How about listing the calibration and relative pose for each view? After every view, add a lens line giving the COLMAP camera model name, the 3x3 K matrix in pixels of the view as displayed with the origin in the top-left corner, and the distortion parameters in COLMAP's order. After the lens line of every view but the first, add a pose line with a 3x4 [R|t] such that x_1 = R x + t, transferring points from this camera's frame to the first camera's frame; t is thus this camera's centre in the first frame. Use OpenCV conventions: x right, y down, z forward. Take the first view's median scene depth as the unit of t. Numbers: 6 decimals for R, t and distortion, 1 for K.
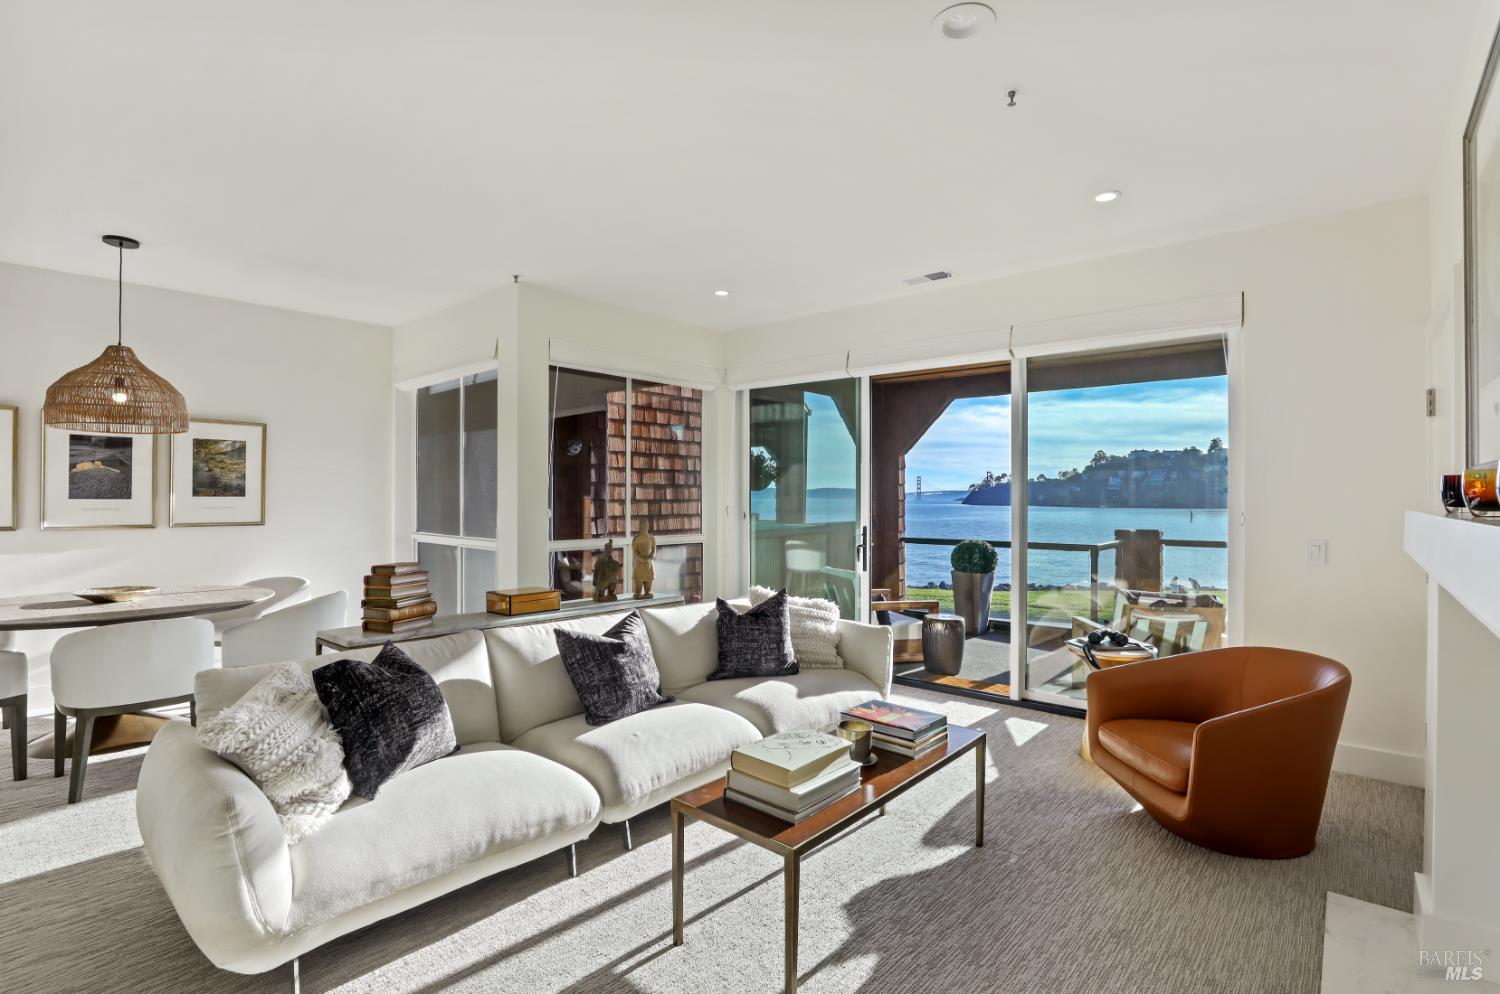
lens RADIAL K [[710.0, 0, 752.6], [0, 710.0, 499.2], [0, 0, 1]] dist [-0.026760, 0.000940]
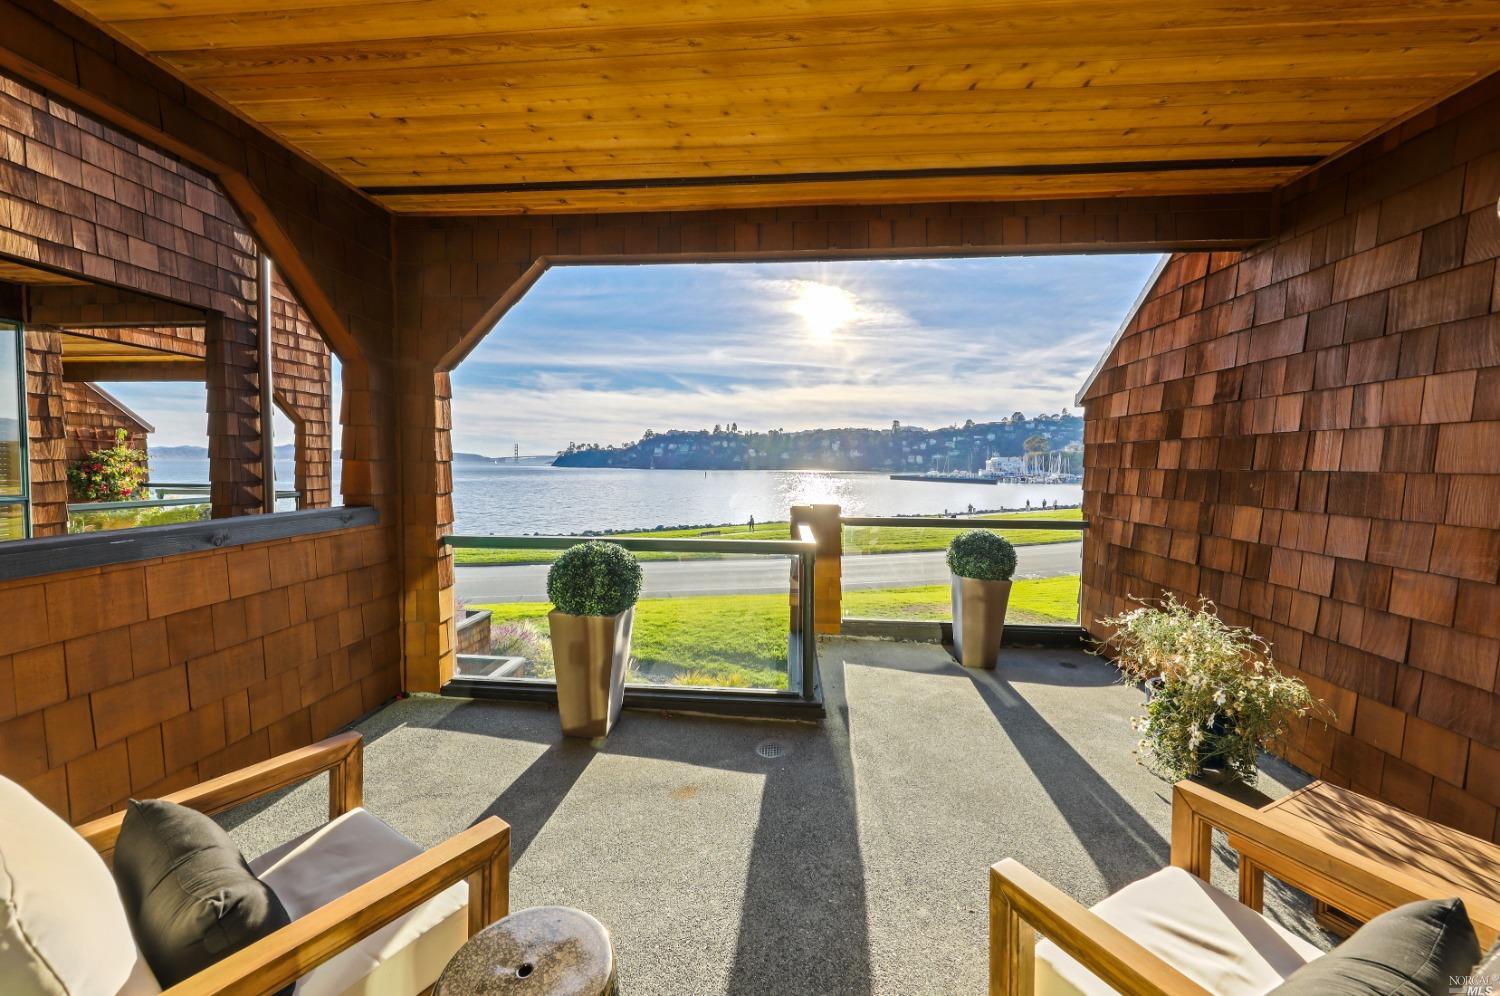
lens RADIAL K [[554.0, 0, 754.3], [0, 554.0, 488.5], [0, 0, 1]] dist [-0.000066, 0.000081]
pose [[0.804716, -0.018895, 0.593359, 0.283029], [-0.009427, 0.998961, 0.044595, 0.001233], [-0.593585, -0.041480, 0.803702, 1.022300]]
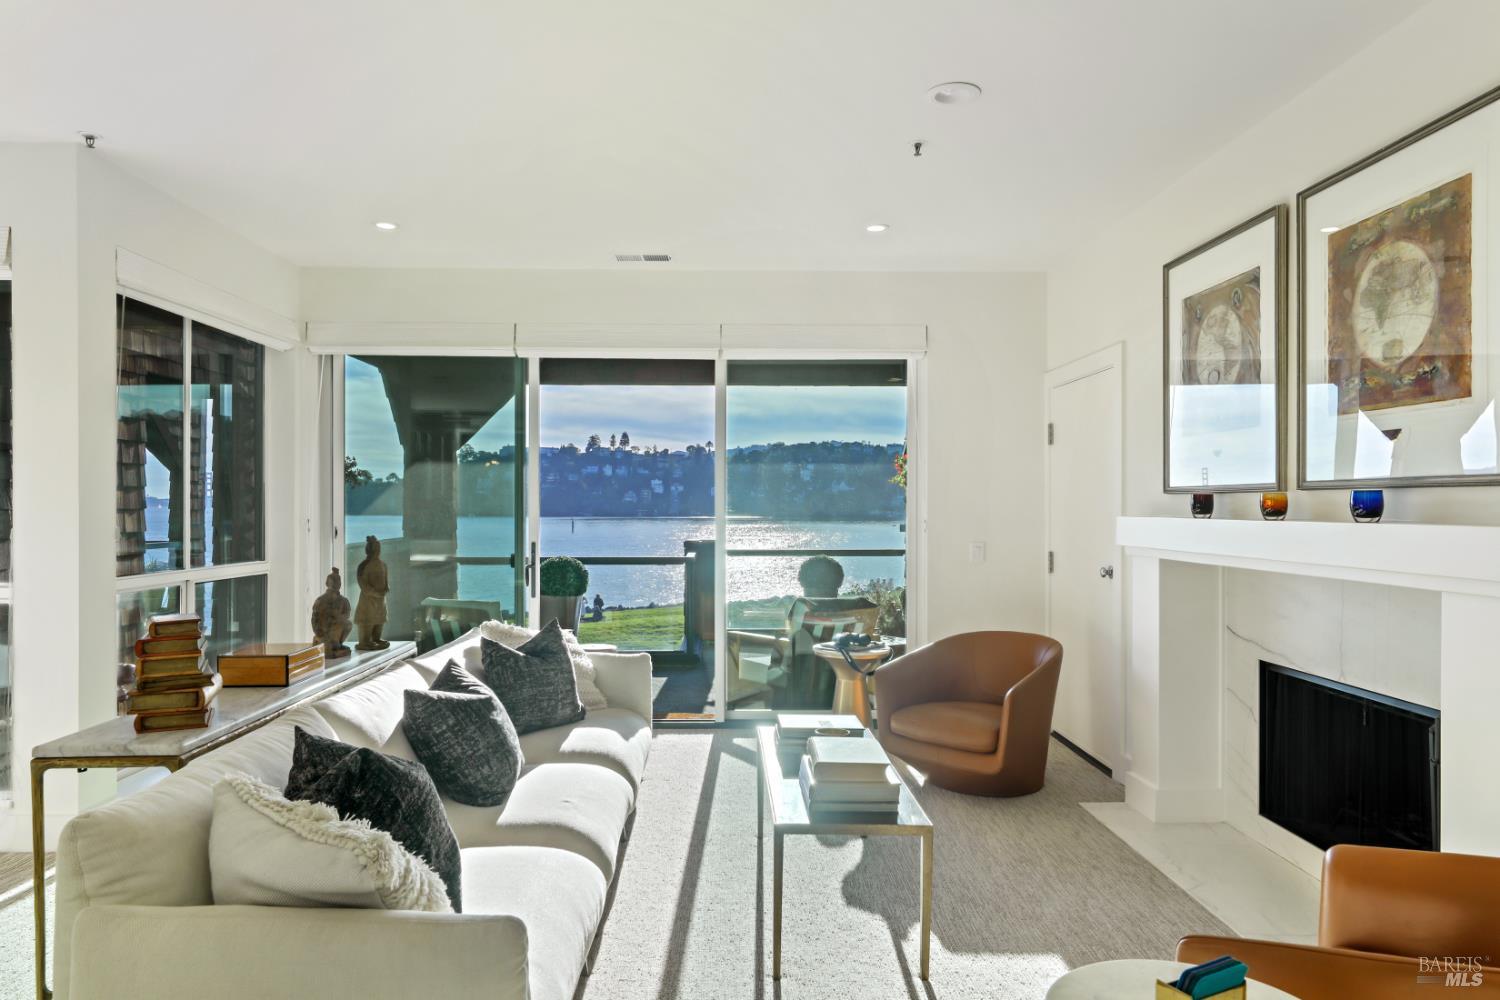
lens RADIAL K [[955.8, 0, 750.5], [0, 955.8, 504.8], [0, 0, 1]] dist [0.003299, 0.003193]
pose [[0.746153, -0.000562, 0.665775, -0.452797], [0.001619, 0.999998, -0.000971, -0.003756], [-0.665773, 0.001802, 0.746152, 0.022909]]
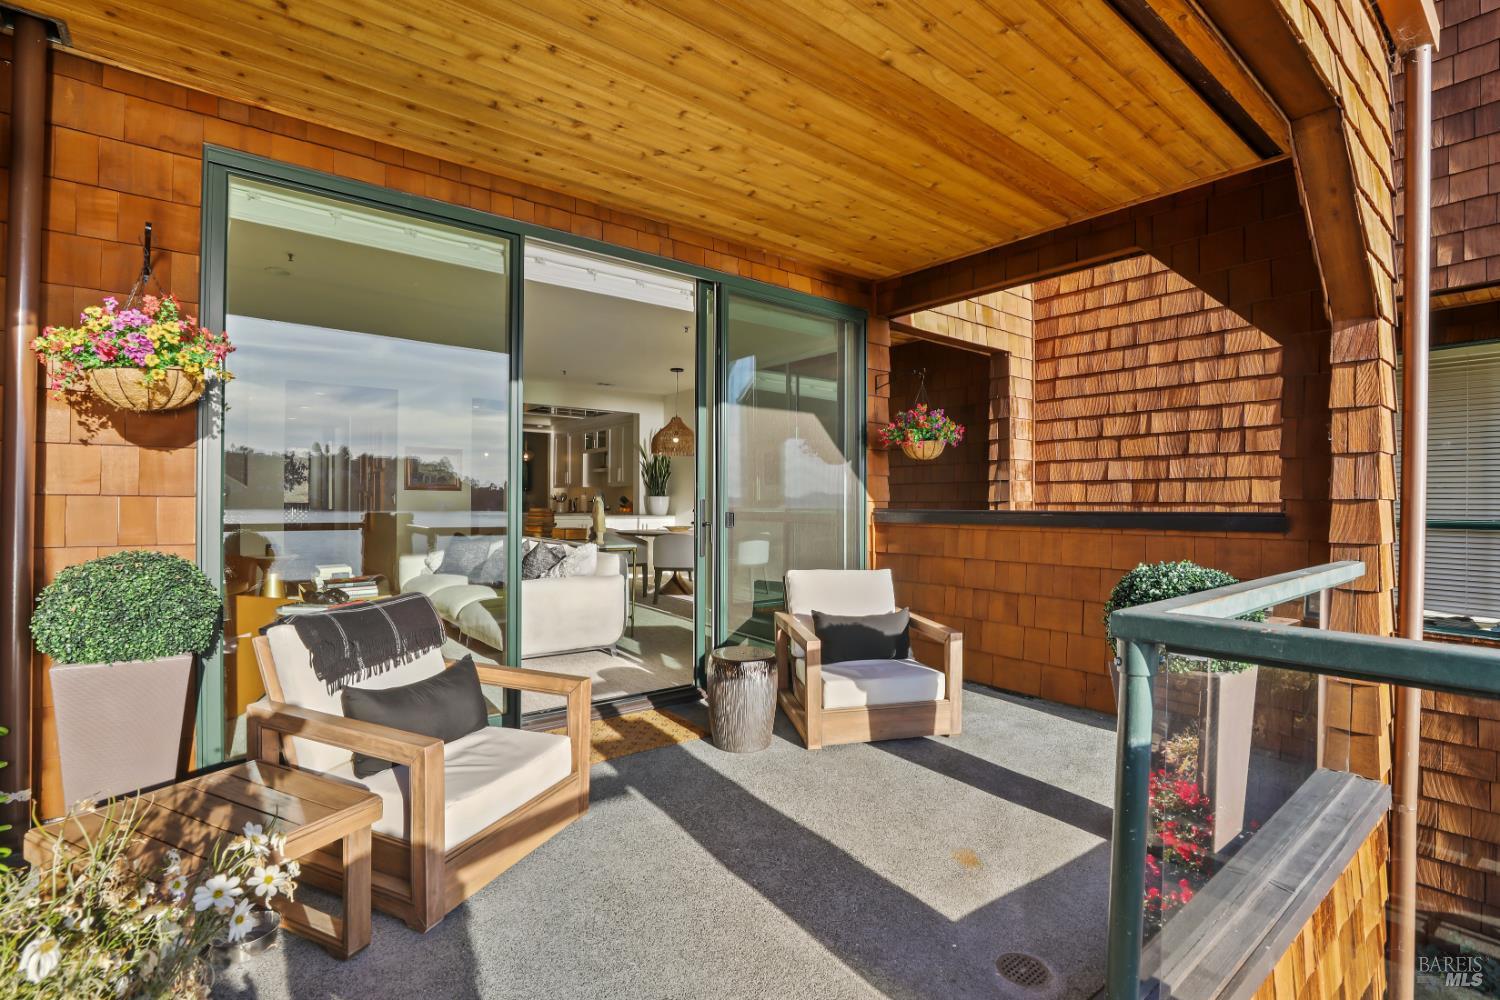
lens RADIAL K [[710.0, 0, 748.5], [0, 710.0, 504.4], [0, 0, 1]] dist [-0.026760, 0.000940]
pose [[-0.165087, -0.002259, -0.986276, 1.101047], [-0.003428, 0.999993, -0.001716, 0.052477], [0.986273, 0.003097, -0.165094, 1.396549]]
